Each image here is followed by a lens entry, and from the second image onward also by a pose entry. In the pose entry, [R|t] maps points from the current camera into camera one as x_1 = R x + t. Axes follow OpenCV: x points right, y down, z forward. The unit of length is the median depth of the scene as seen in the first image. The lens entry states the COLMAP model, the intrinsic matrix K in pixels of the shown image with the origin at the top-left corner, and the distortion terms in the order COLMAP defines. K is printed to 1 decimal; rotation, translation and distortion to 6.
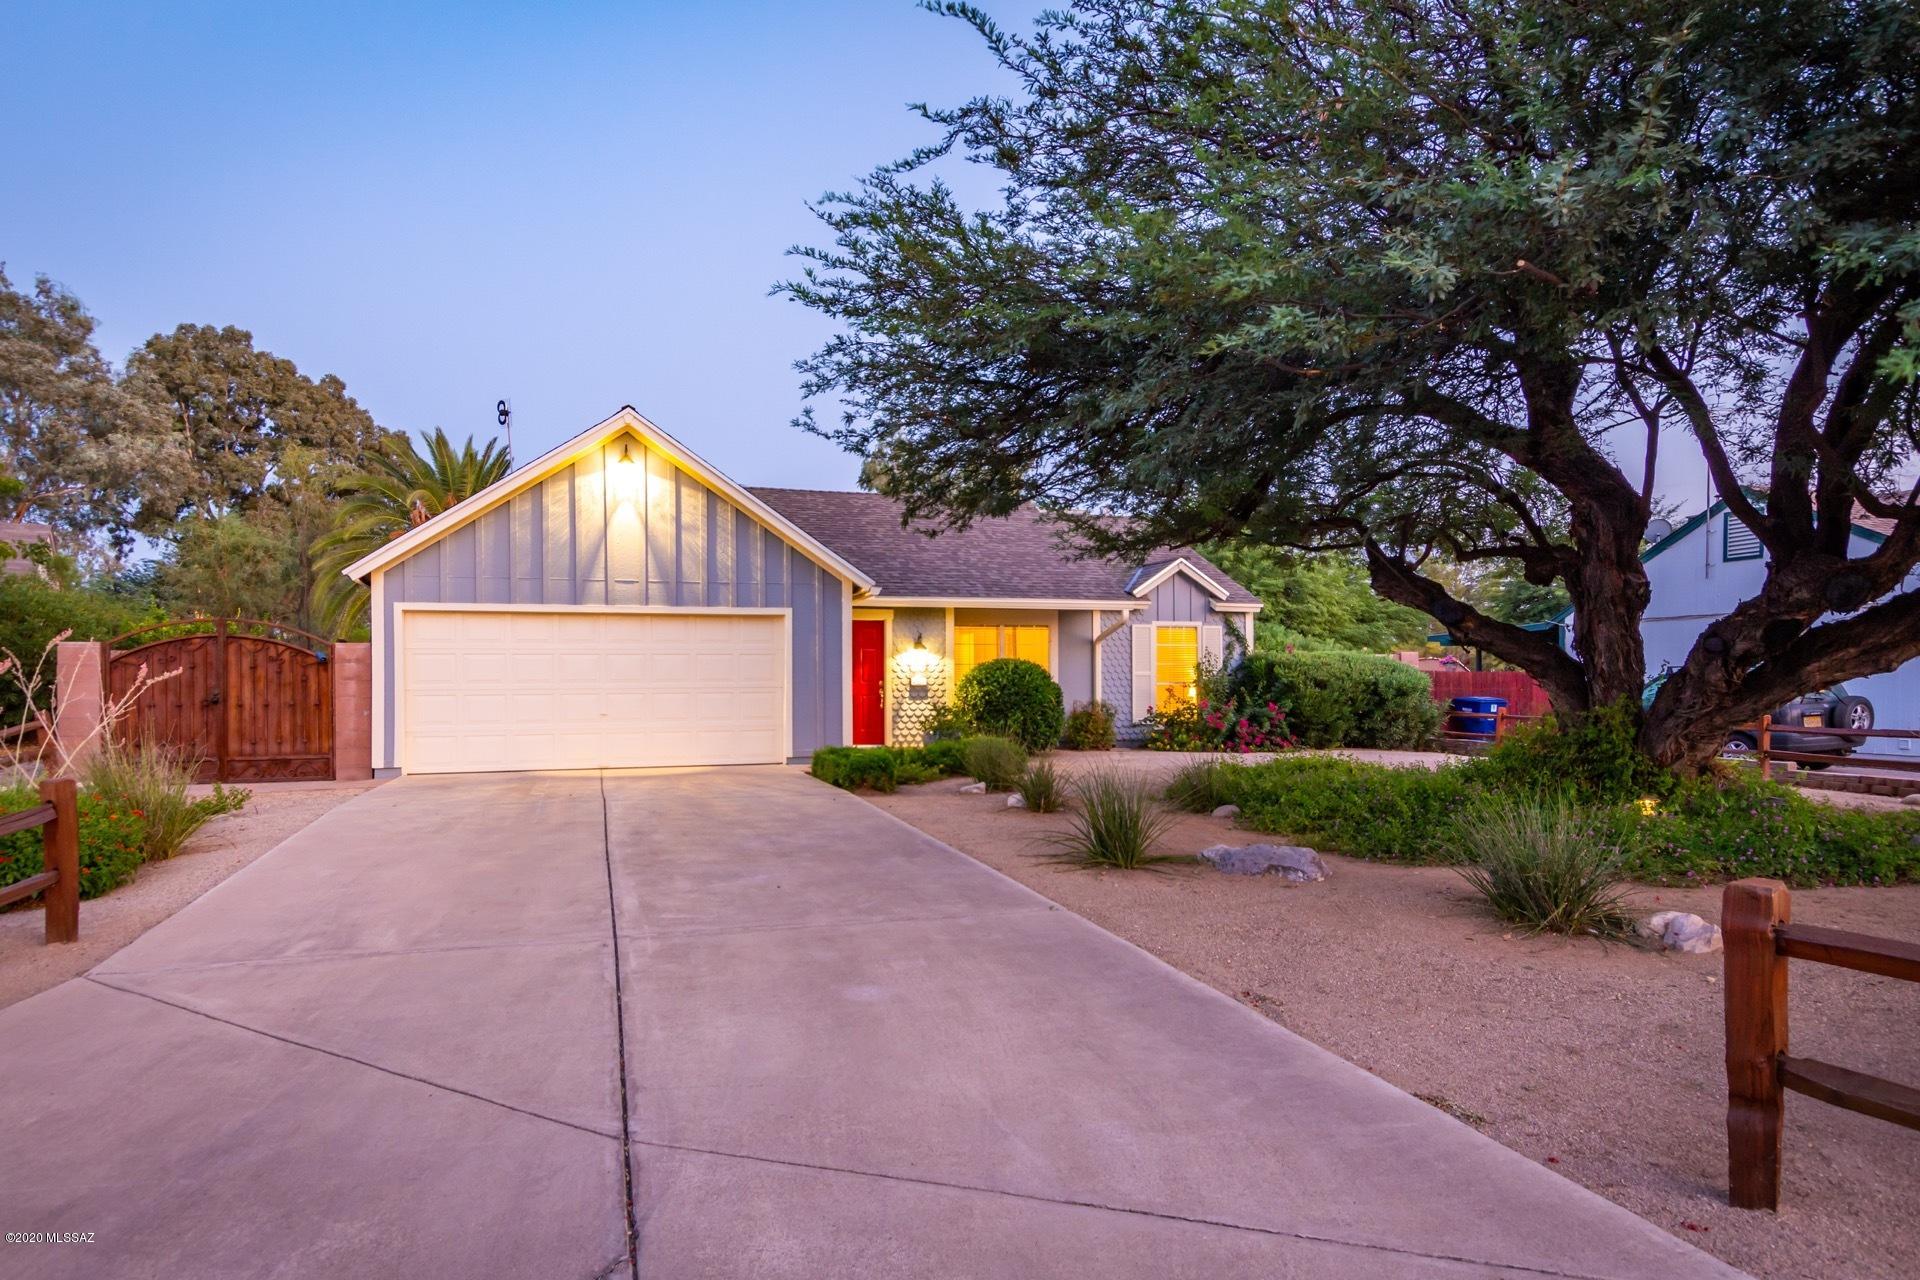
lens RADIAL K [[1086.1, 0, 960.0], [0, 1086.1, 640.0], [0, 0, 1]] dist [-0.000753, -0.000034]
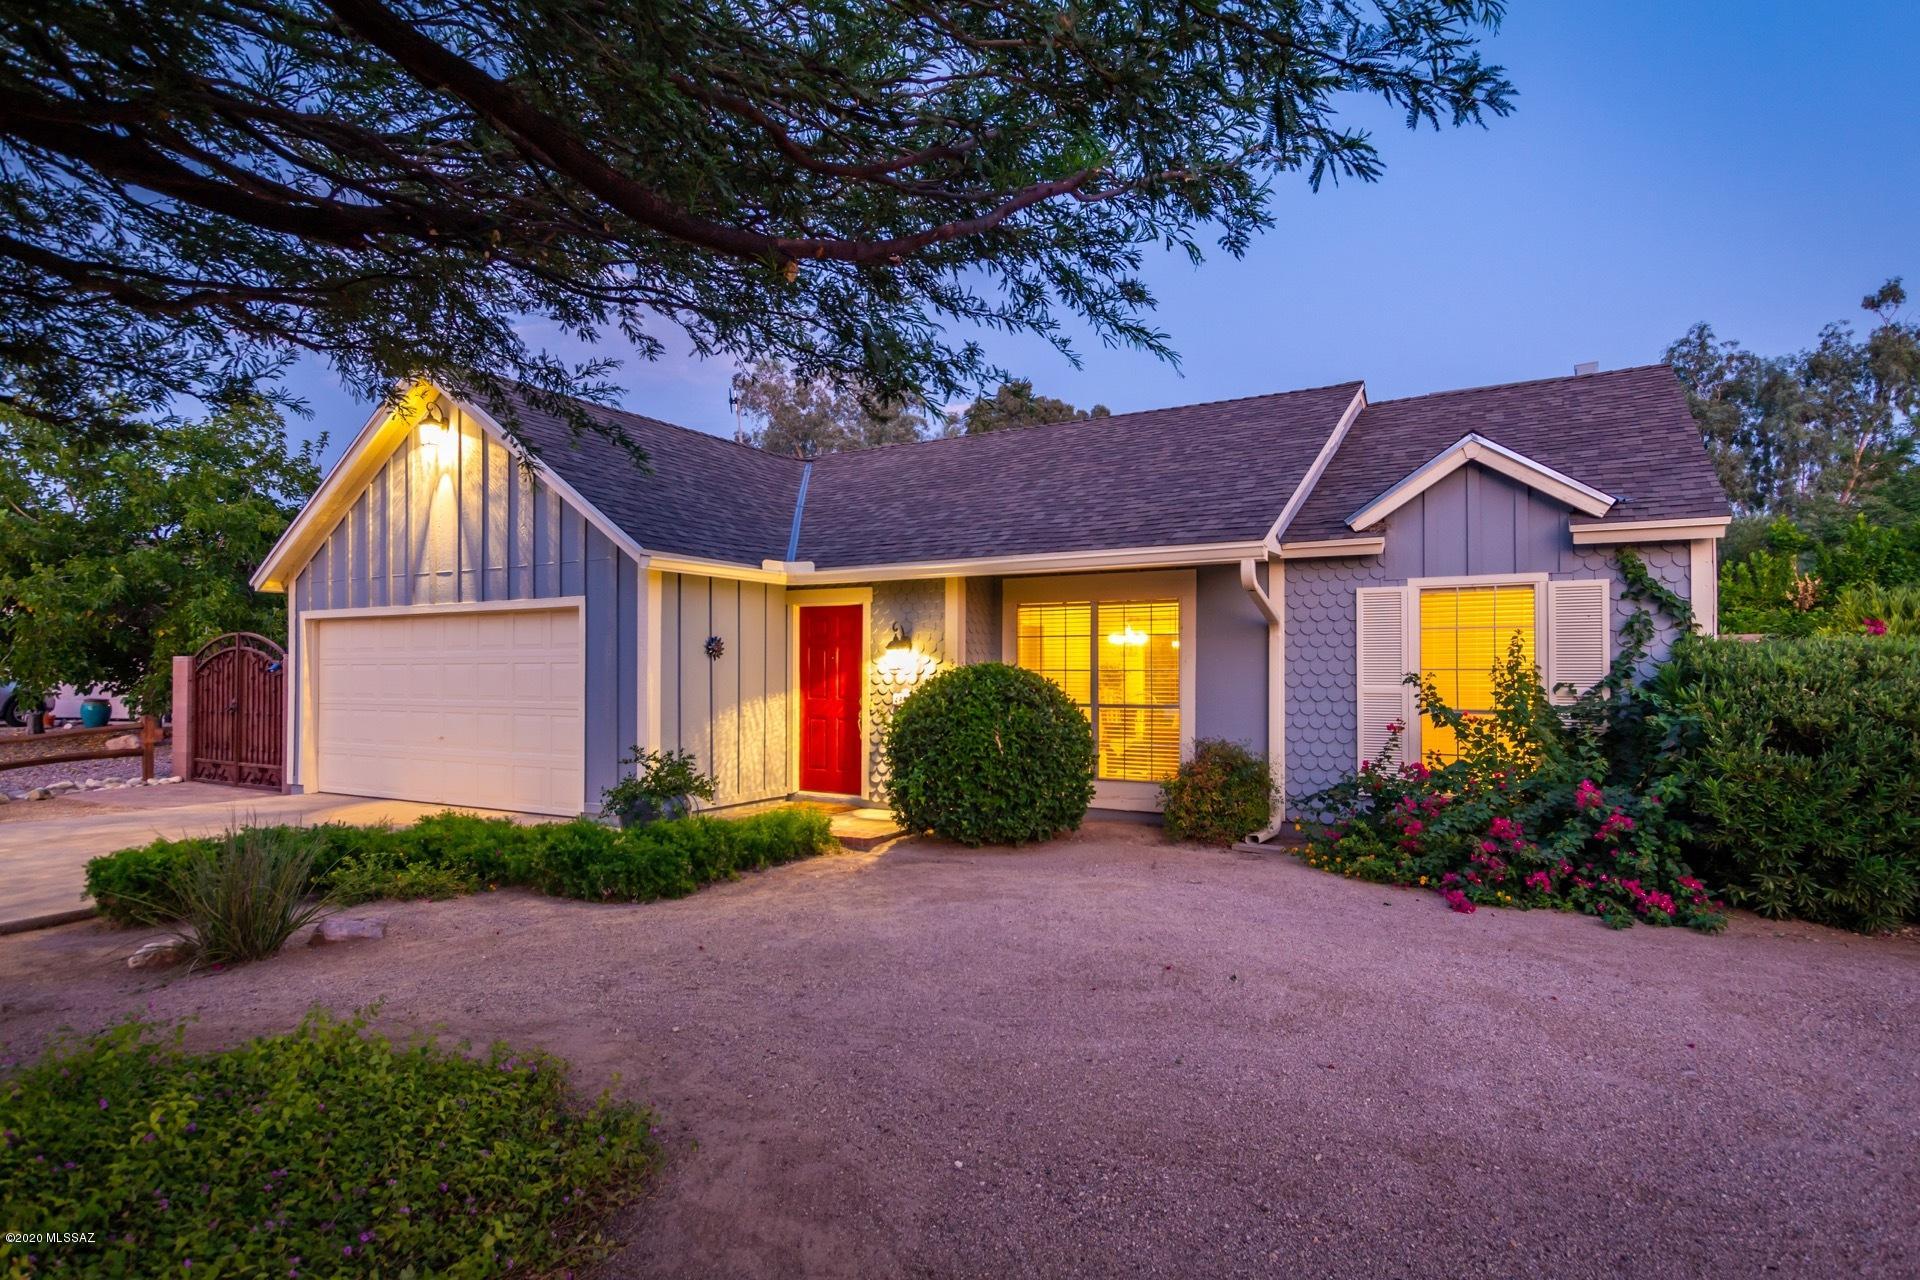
lens RADIAL K [[976.8, 0, 960.0], [0, 976.8, 640.0], [0, 0, 1]] dist [0.001374, -0.000055]
pose [[0.689509, -0.014593, -0.724130, 0.384146], [0.029344, 0.999539, 0.007798, 0.000385], [0.723682, -0.026626, 0.689620, 0.624888]]
